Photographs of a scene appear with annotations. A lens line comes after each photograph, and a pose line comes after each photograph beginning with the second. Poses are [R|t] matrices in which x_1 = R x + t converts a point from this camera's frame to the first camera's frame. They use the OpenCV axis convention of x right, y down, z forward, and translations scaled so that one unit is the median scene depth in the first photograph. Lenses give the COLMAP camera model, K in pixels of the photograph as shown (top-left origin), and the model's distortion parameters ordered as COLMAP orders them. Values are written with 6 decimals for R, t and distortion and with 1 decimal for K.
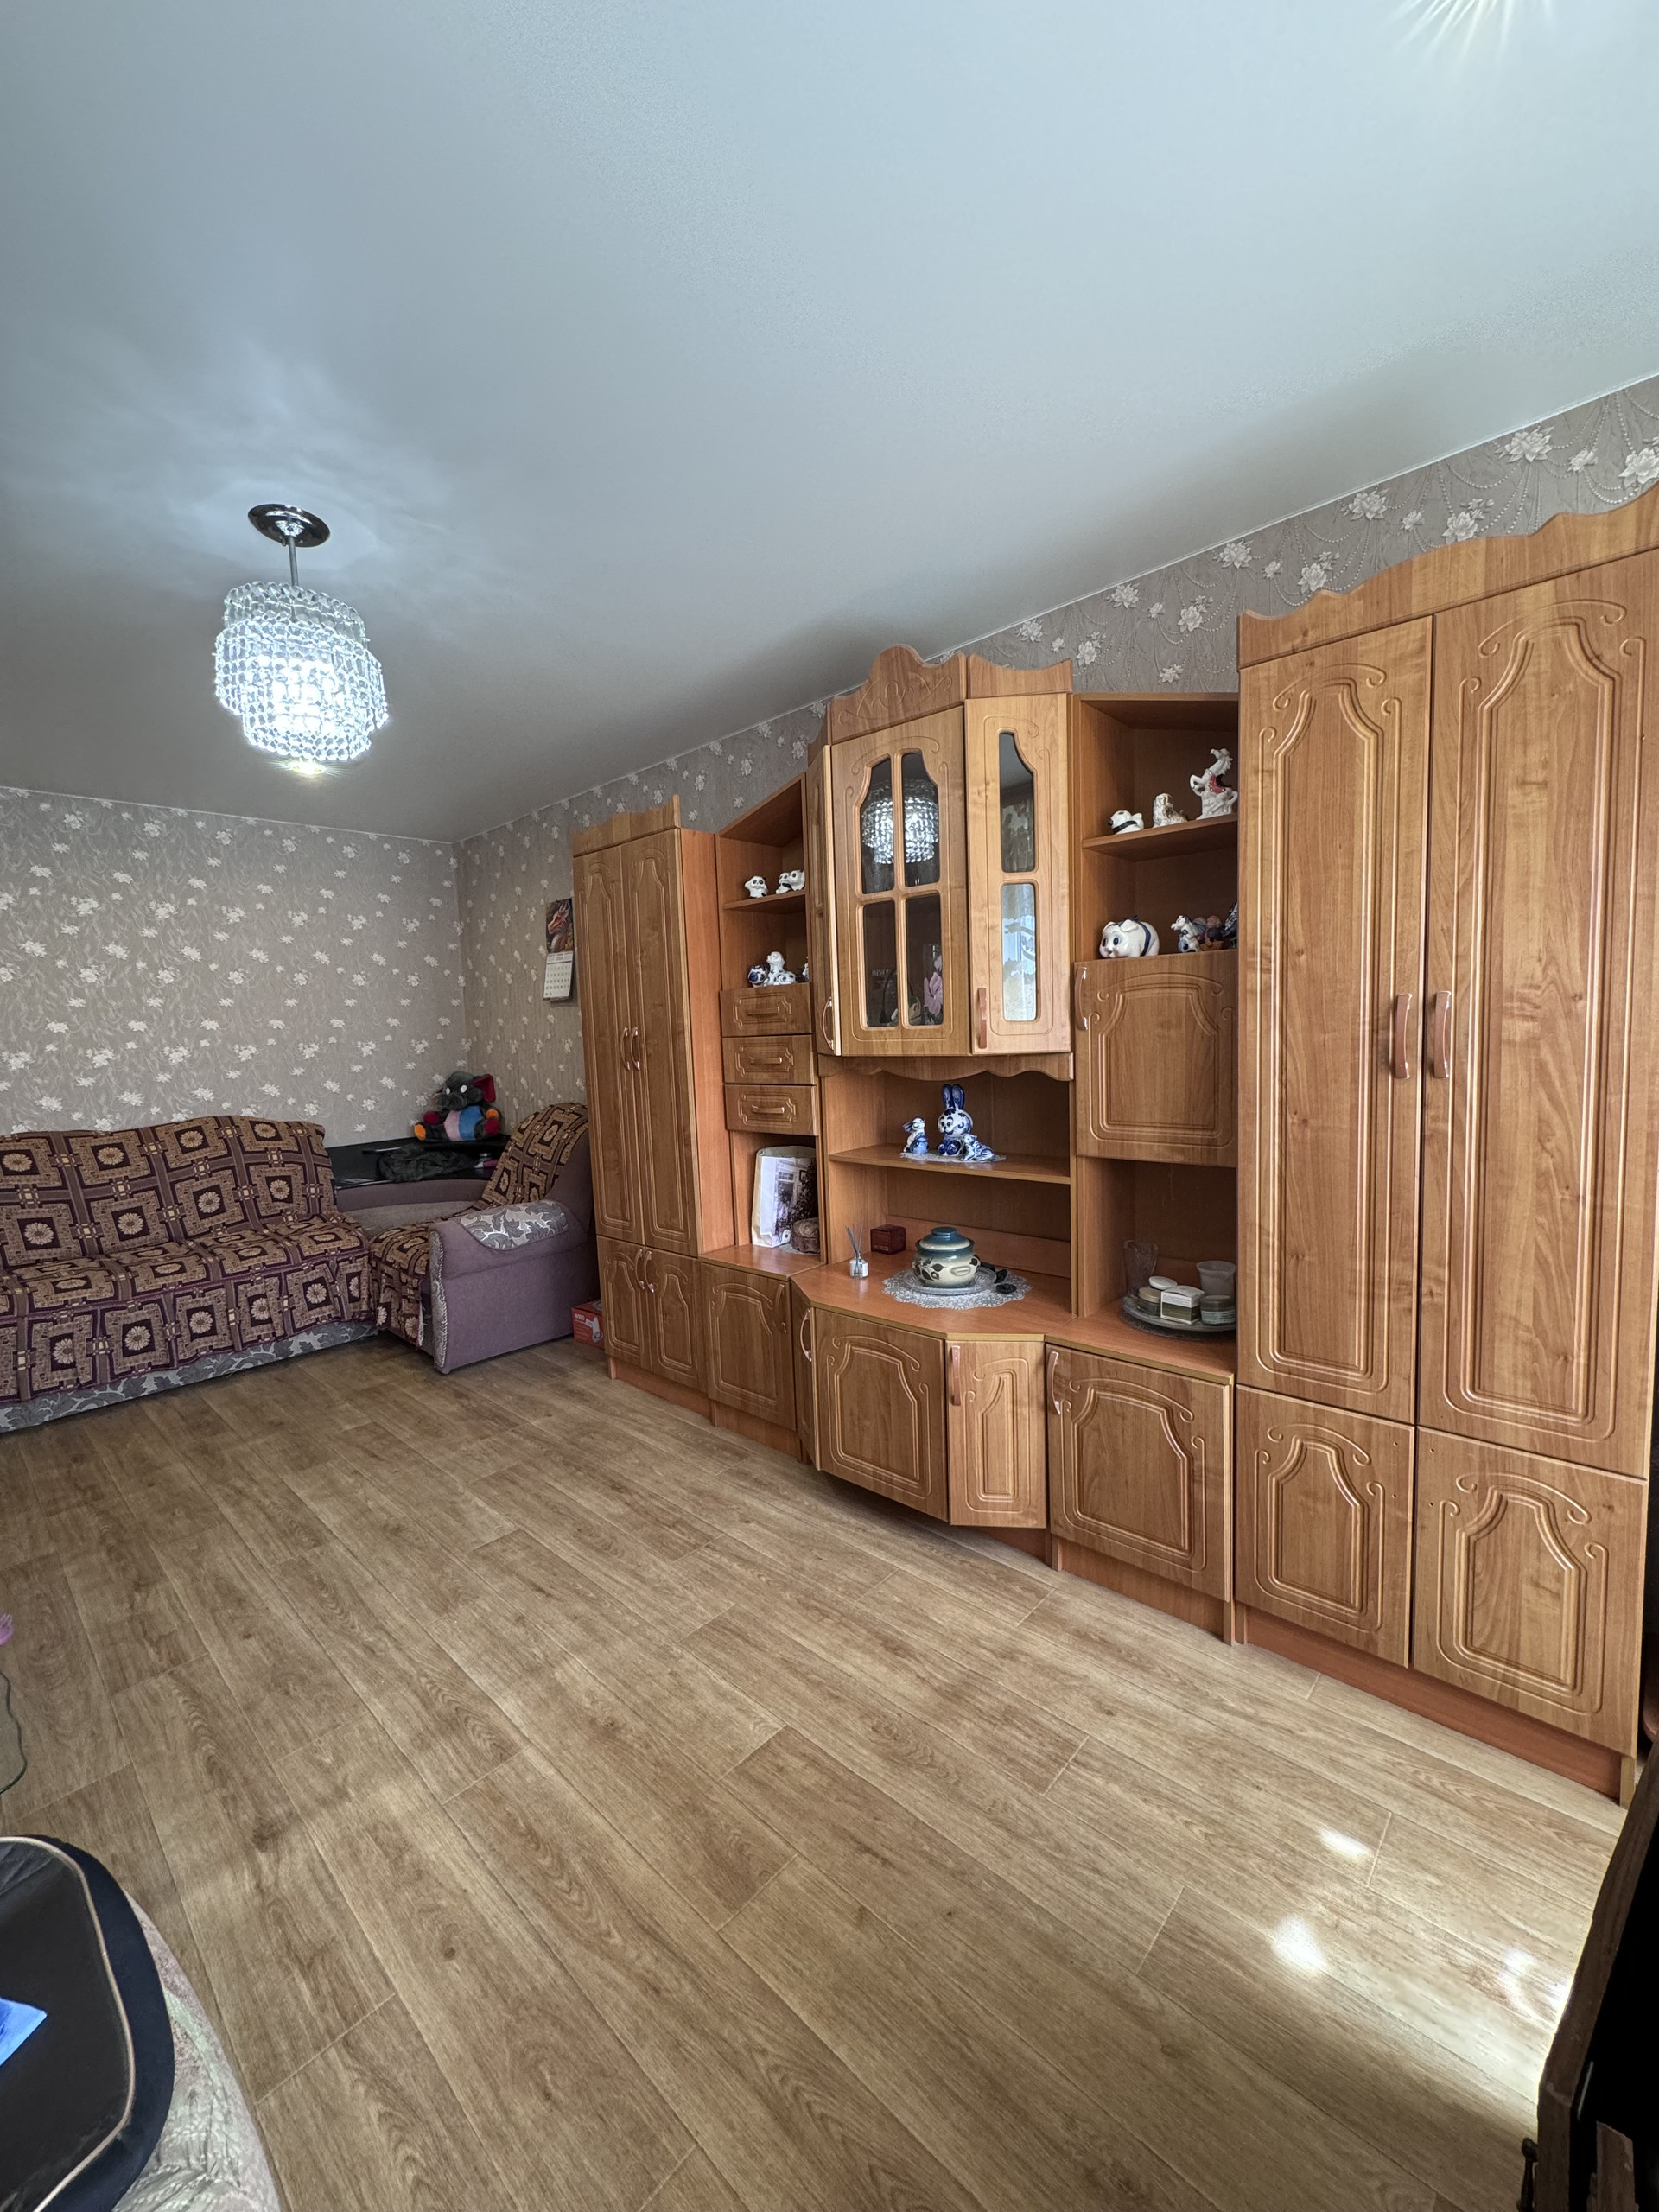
lens RADIAL K [[888.4, 0, 835.8], [0, 888.4, 1104.9], [0, 0, 1]] dist [-0.002723, 0.000603]
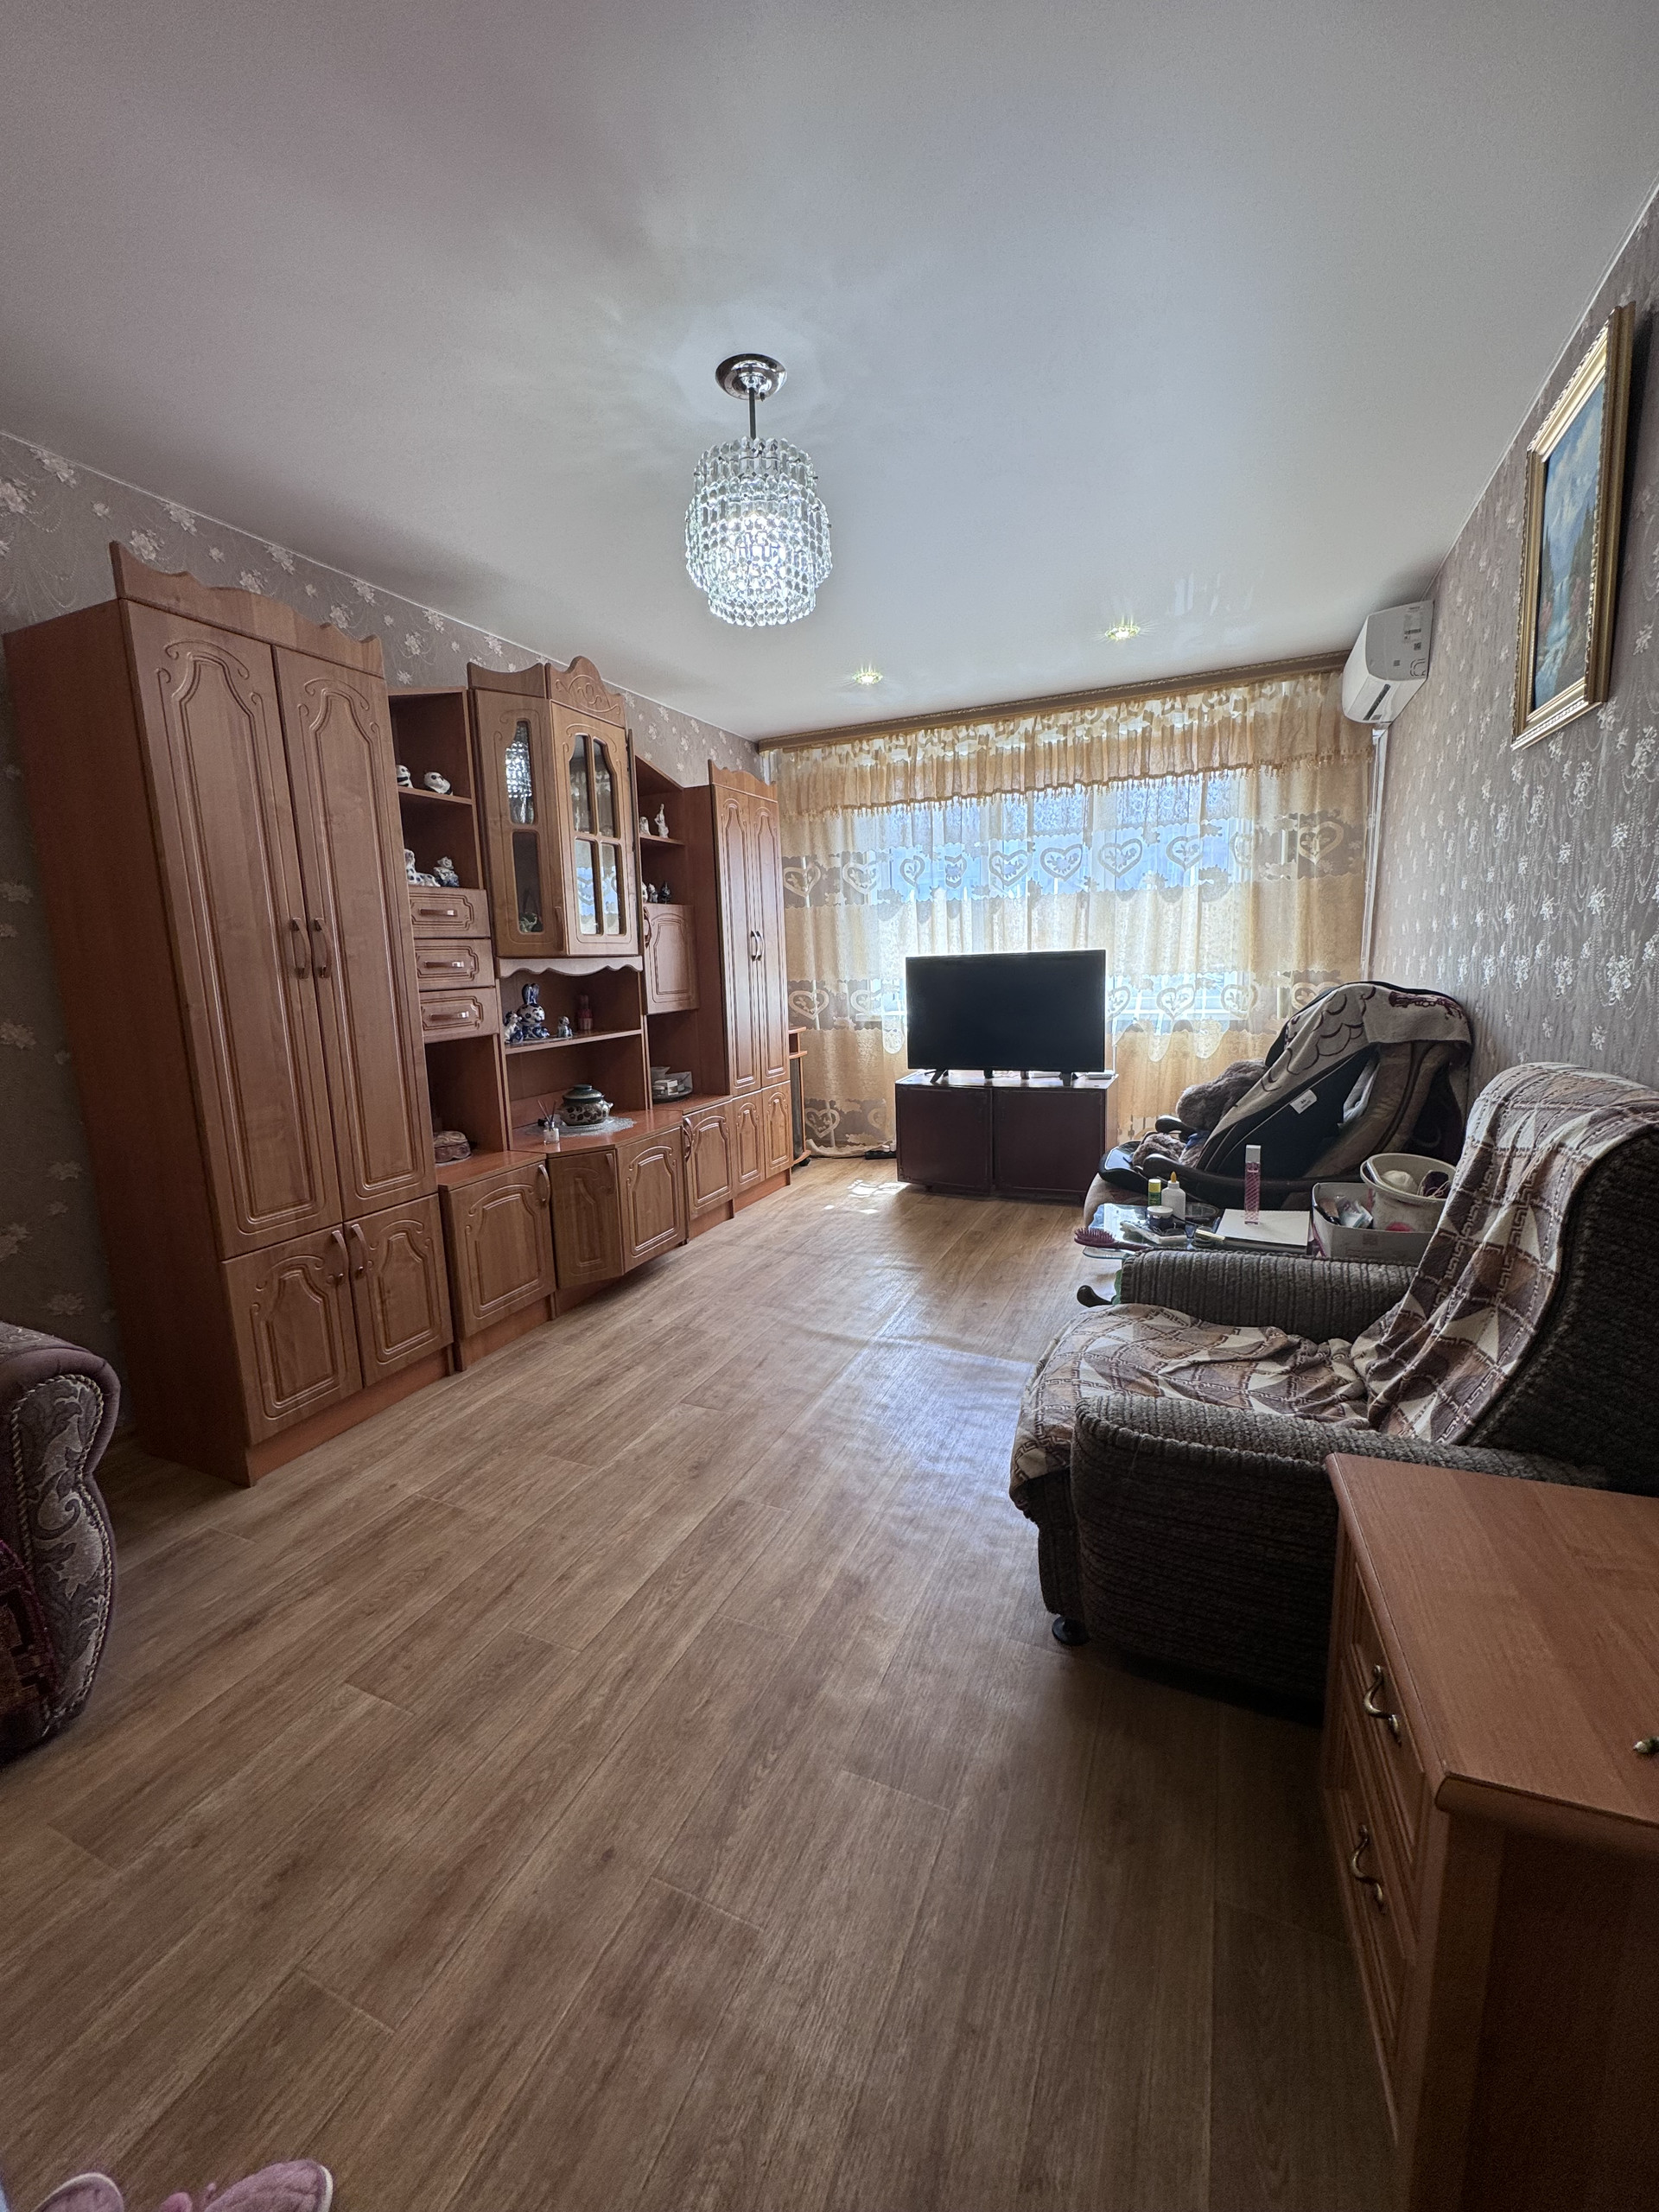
lens RADIAL K [[888.4, 0, 835.8], [0, 888.4, 1104.9], [0, 0, 1]] dist [-0.002723, 0.000603]
pose [[-0.329063, -0.113260, 0.937491, -1.289678], [0.121244, 0.979497, 0.160892, -0.005460], [-0.936492, 0.166609, -0.308584, 1.046537]]
